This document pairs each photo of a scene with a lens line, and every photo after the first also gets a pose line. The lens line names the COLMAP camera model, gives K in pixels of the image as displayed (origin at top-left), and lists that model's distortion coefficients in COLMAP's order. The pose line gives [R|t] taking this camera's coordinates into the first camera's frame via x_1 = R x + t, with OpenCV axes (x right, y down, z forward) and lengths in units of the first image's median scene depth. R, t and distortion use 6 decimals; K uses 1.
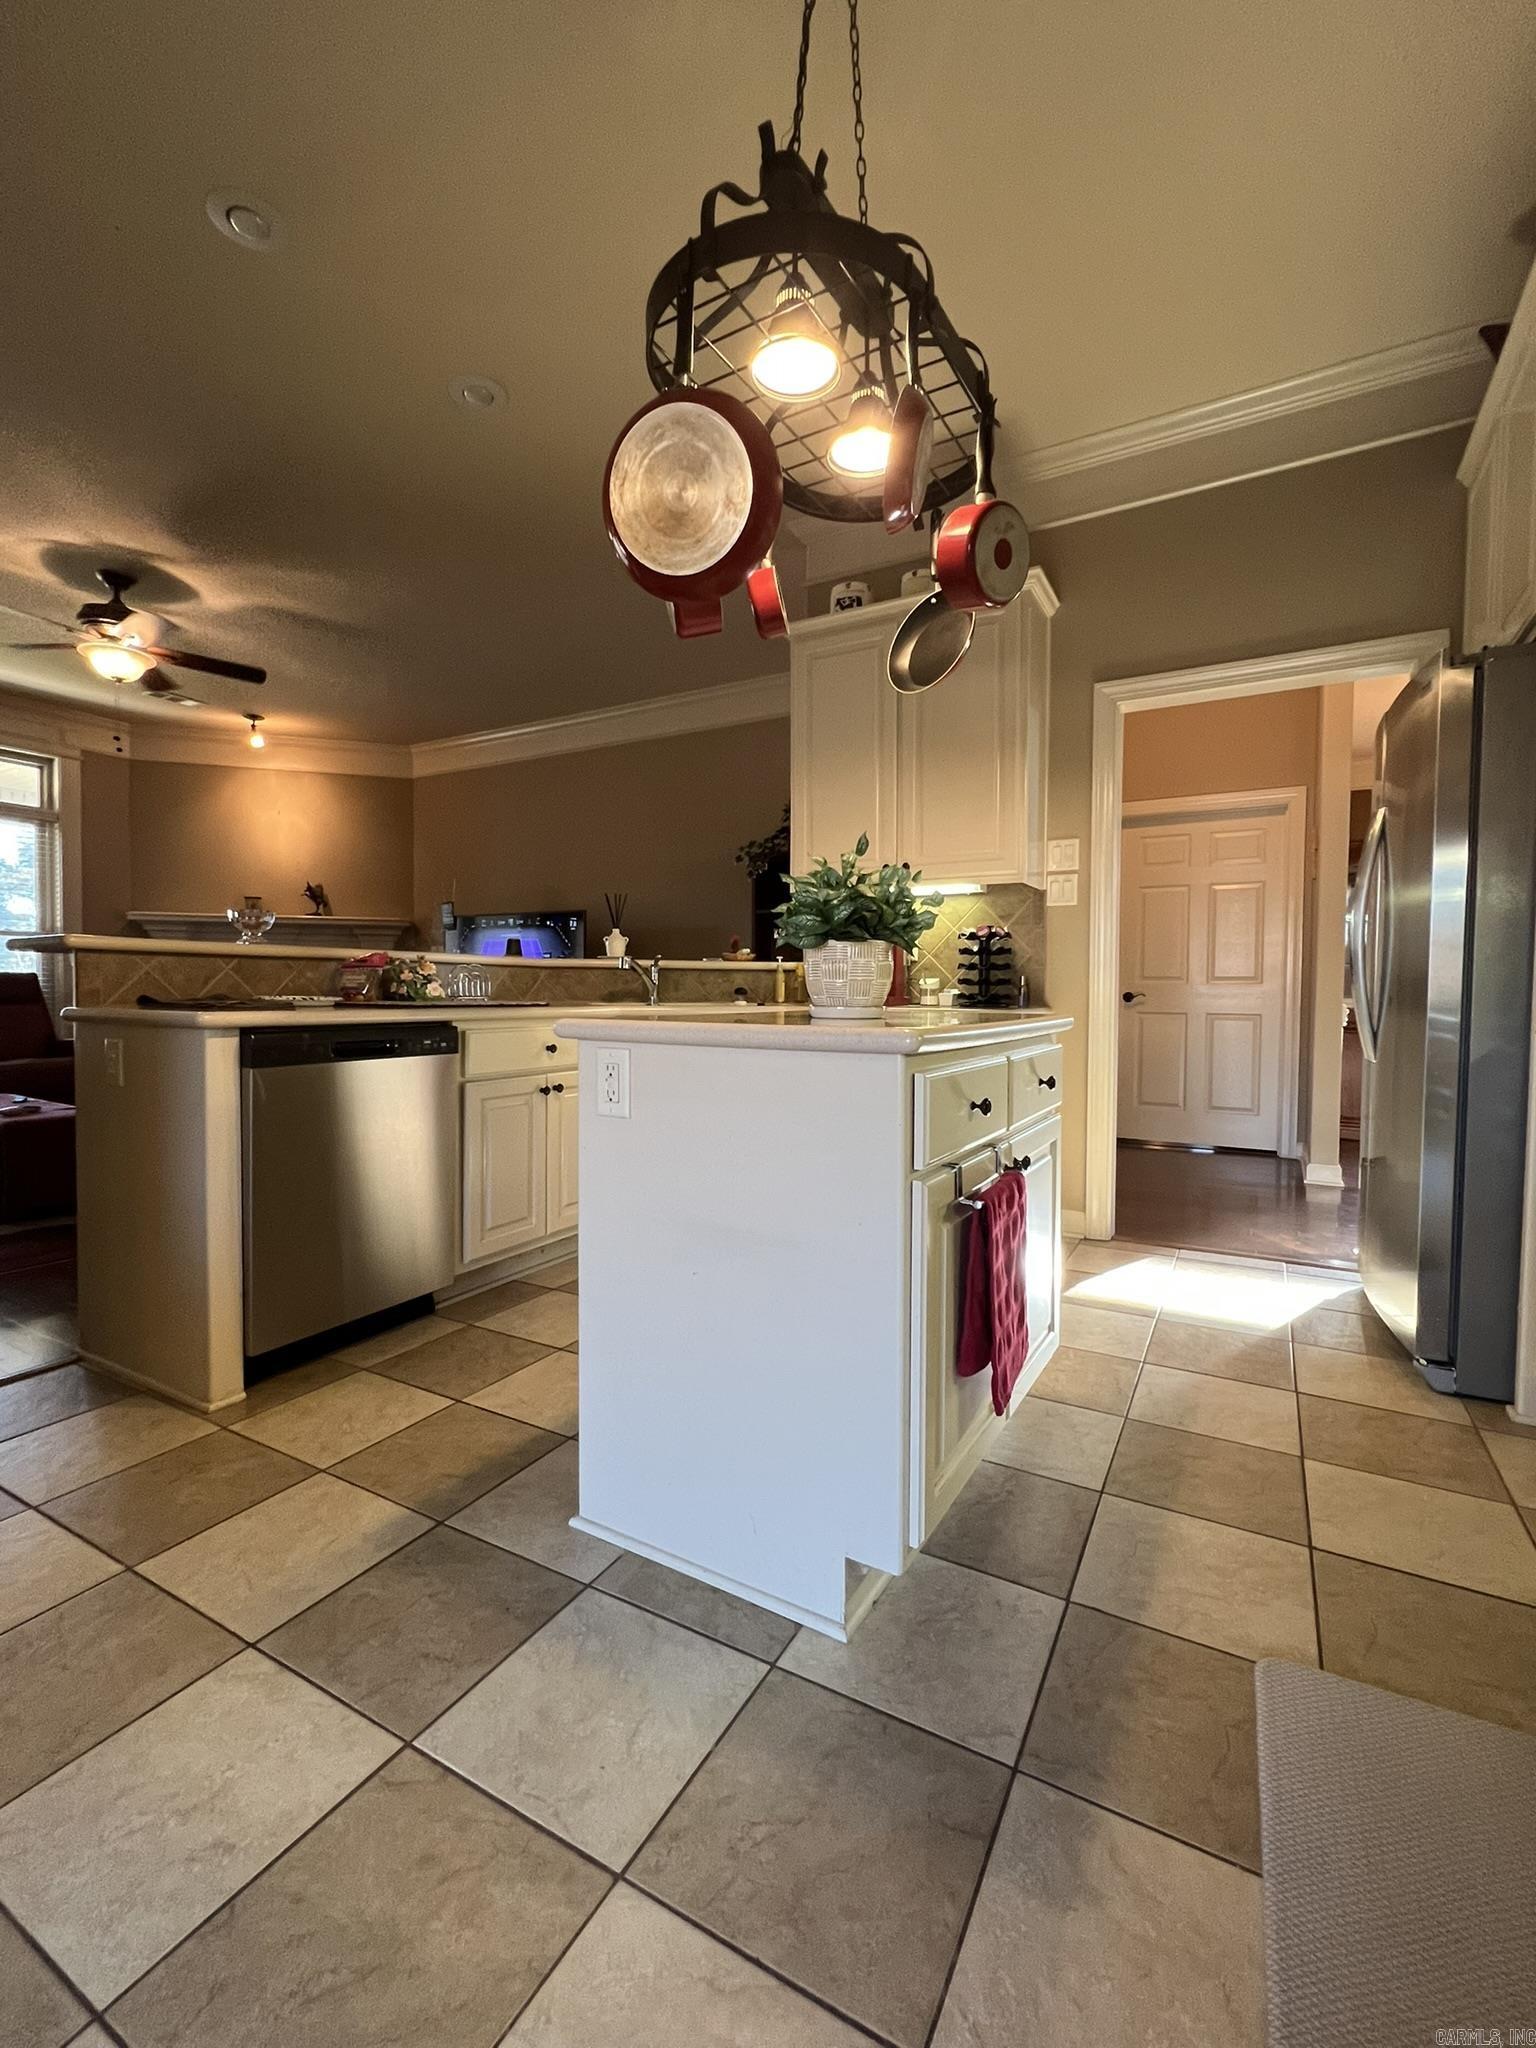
lens RADIAL K [[882.3, 0, 771.4], [0, 882.3, 1017.2], [0, 0, 1]] dist [0.000608, 0.000131]
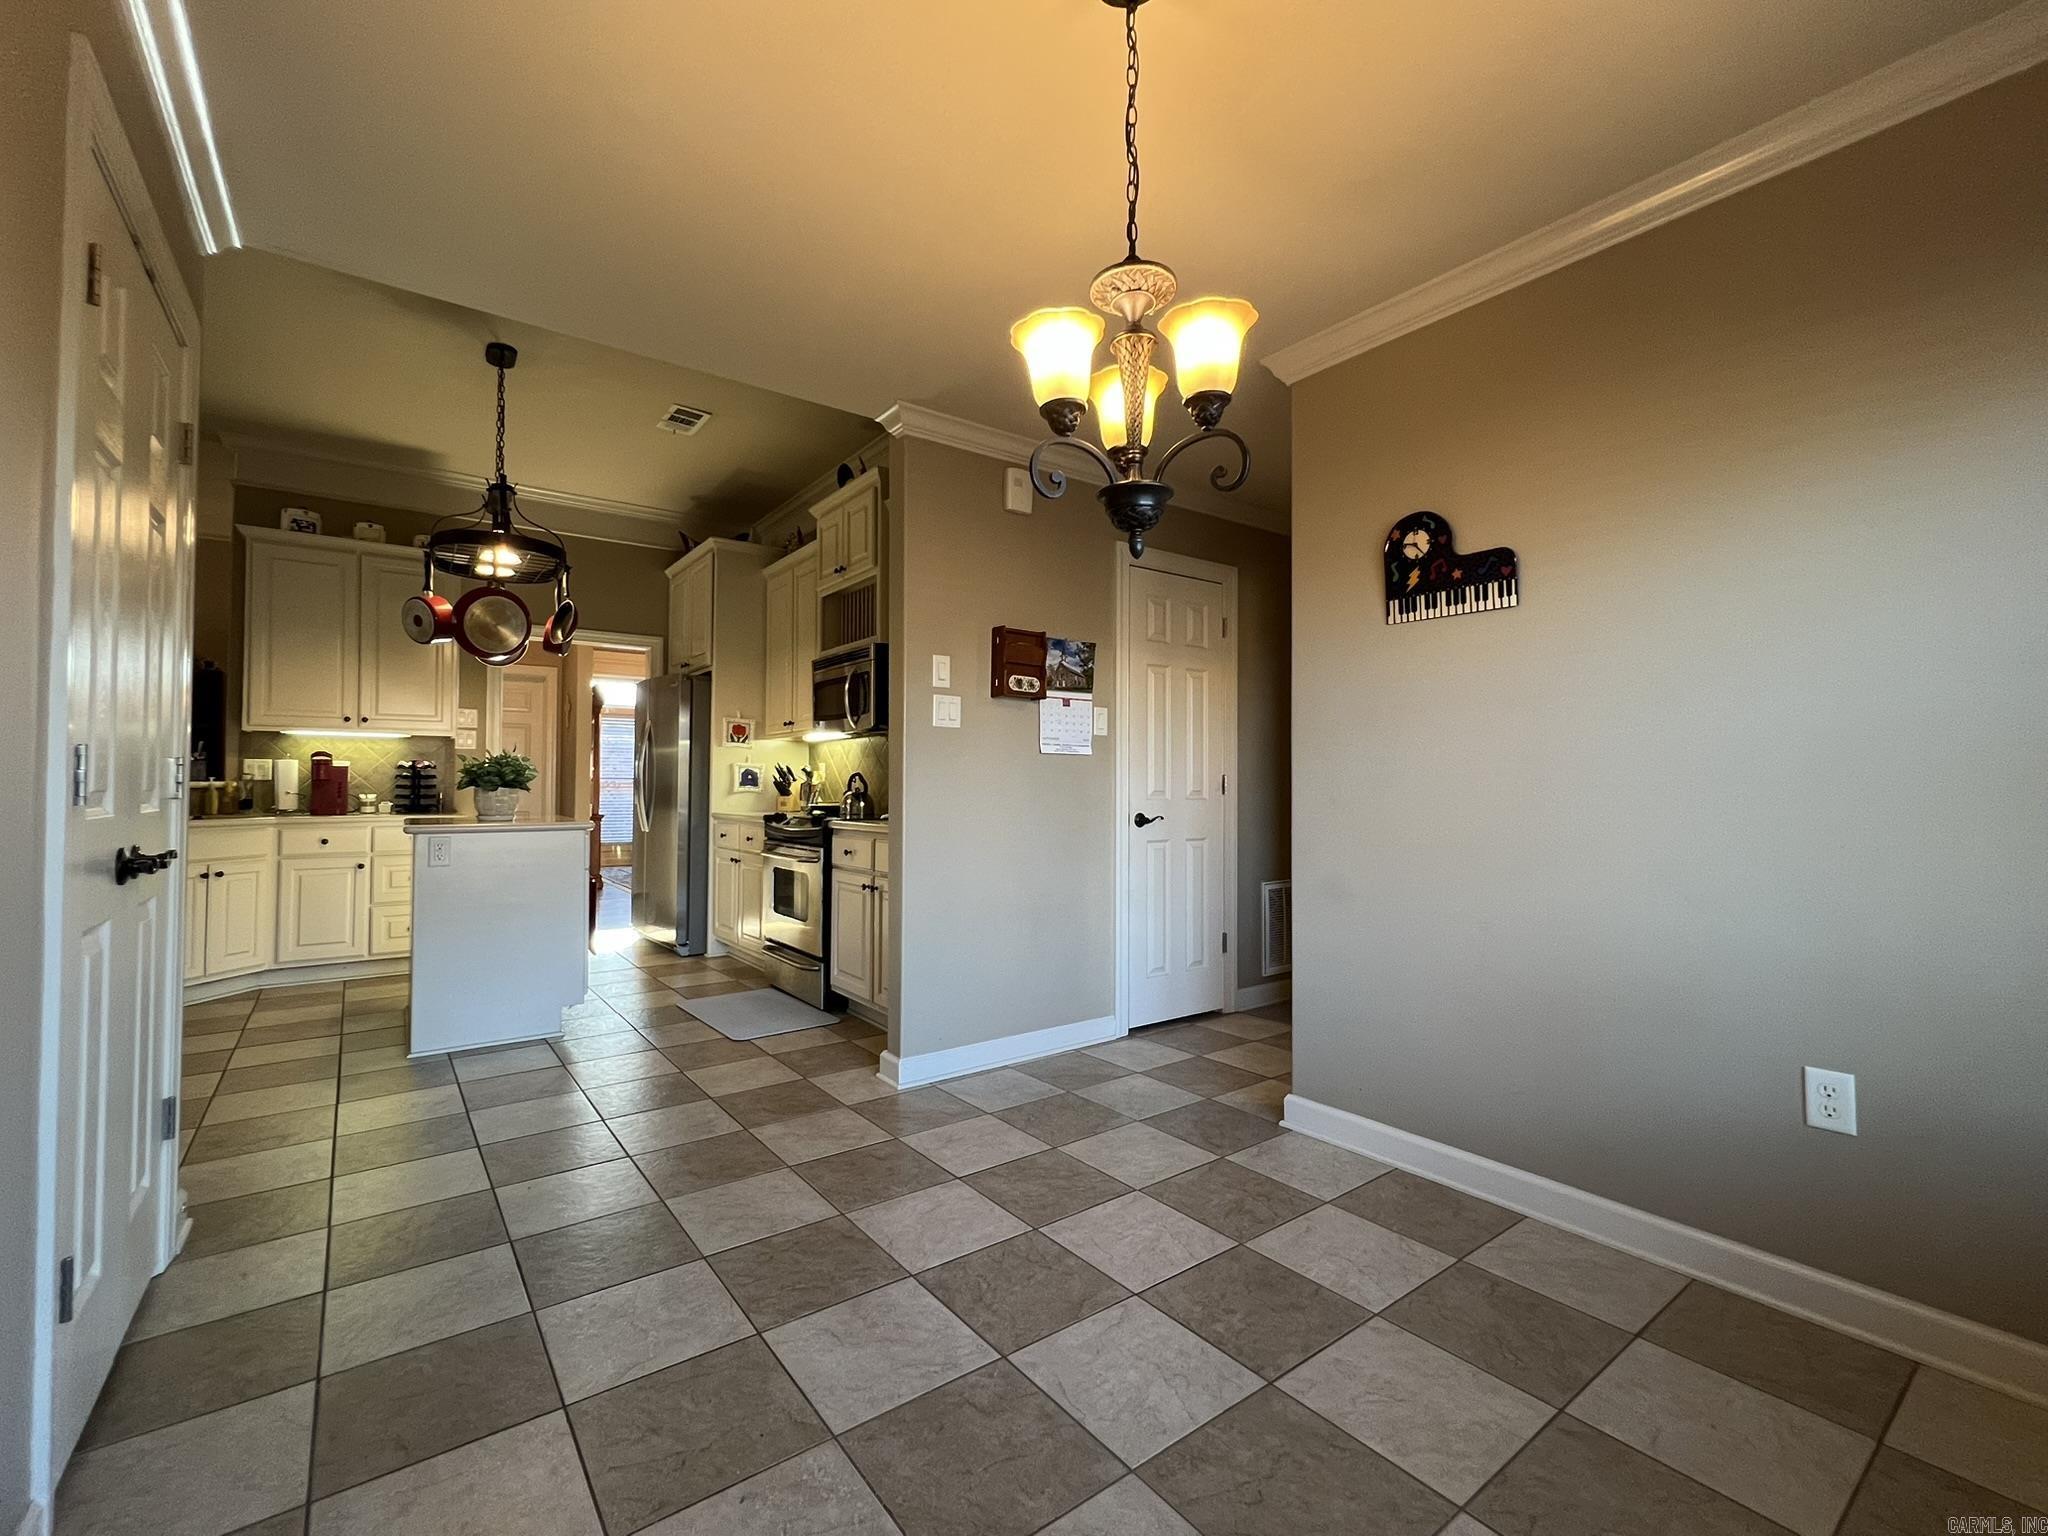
lens RADIAL K [[882.3, 0, 1019.1], [0, 882.3, 770.5], [0, 0, 1]] dist [0.000608, 0.000131]
pose [[0.406950, 0.008716, 0.913409, -0.755012], [0.030644, 0.999261, -0.023188, -0.017719], [-0.912936, 0.037427, 0.406383, -0.606137]]
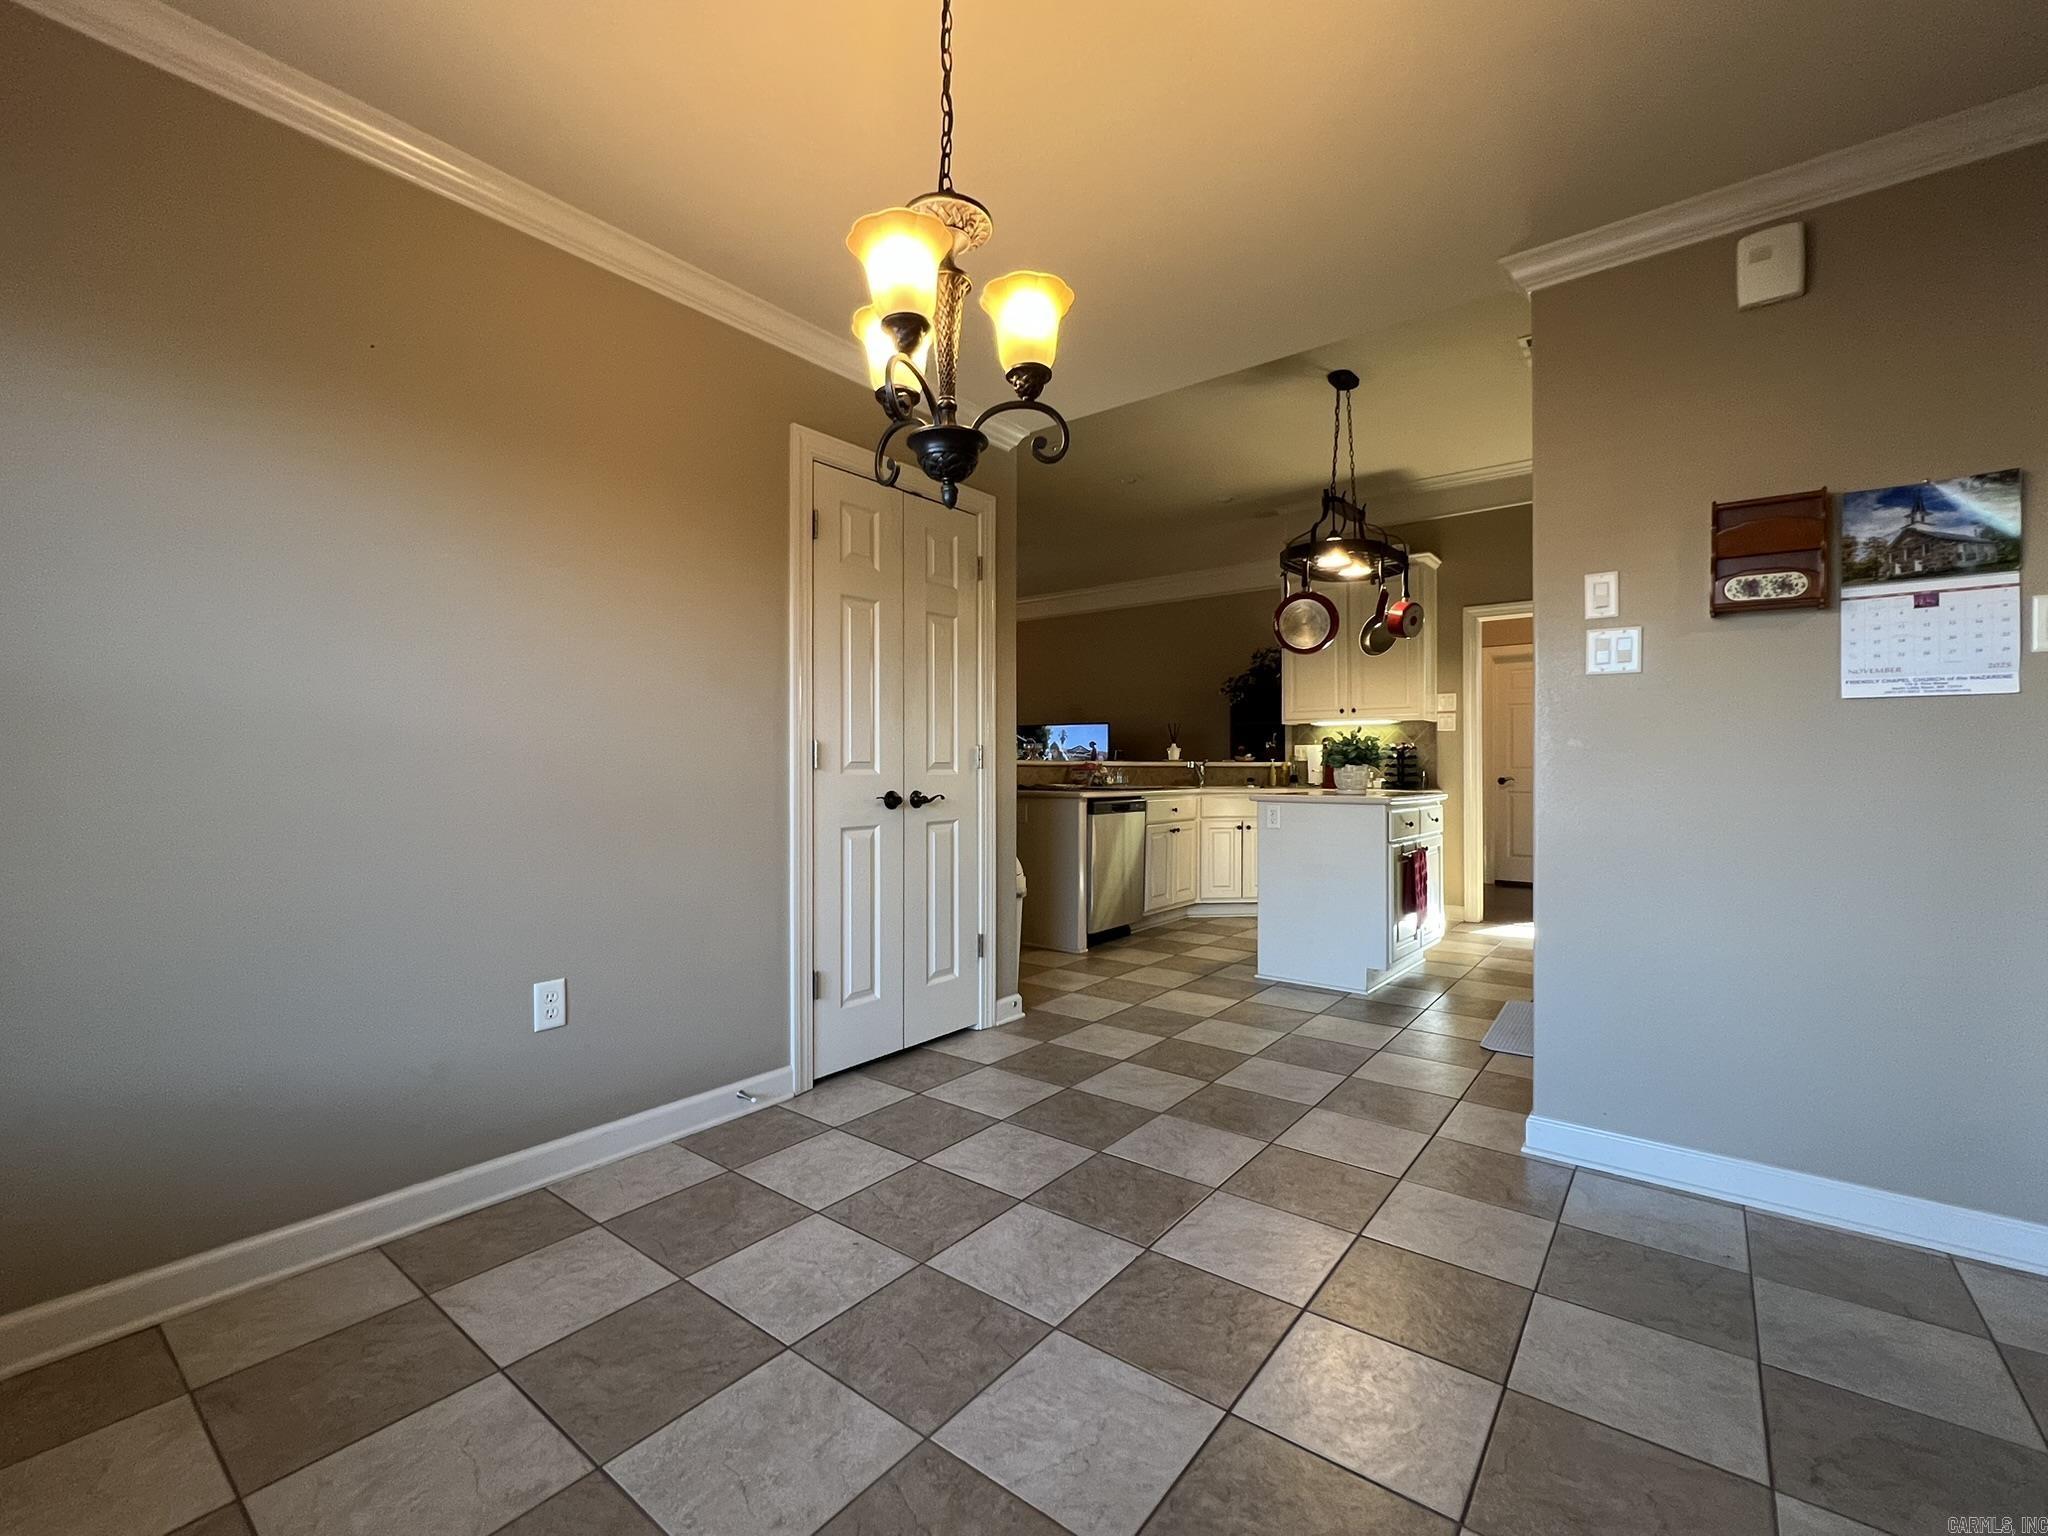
lens RADIAL K [[882.3, 0, 1014.5], [0, 882.3, 767.3], [0, 0, 1]] dist [0.000608, 0.000131]
pose [[0.987857, -0.005512, -0.155270, -0.252405], [0.000302, 0.999437, -0.033556, 0.004596], [0.155367, 0.033101, 0.987302, -0.879804]]
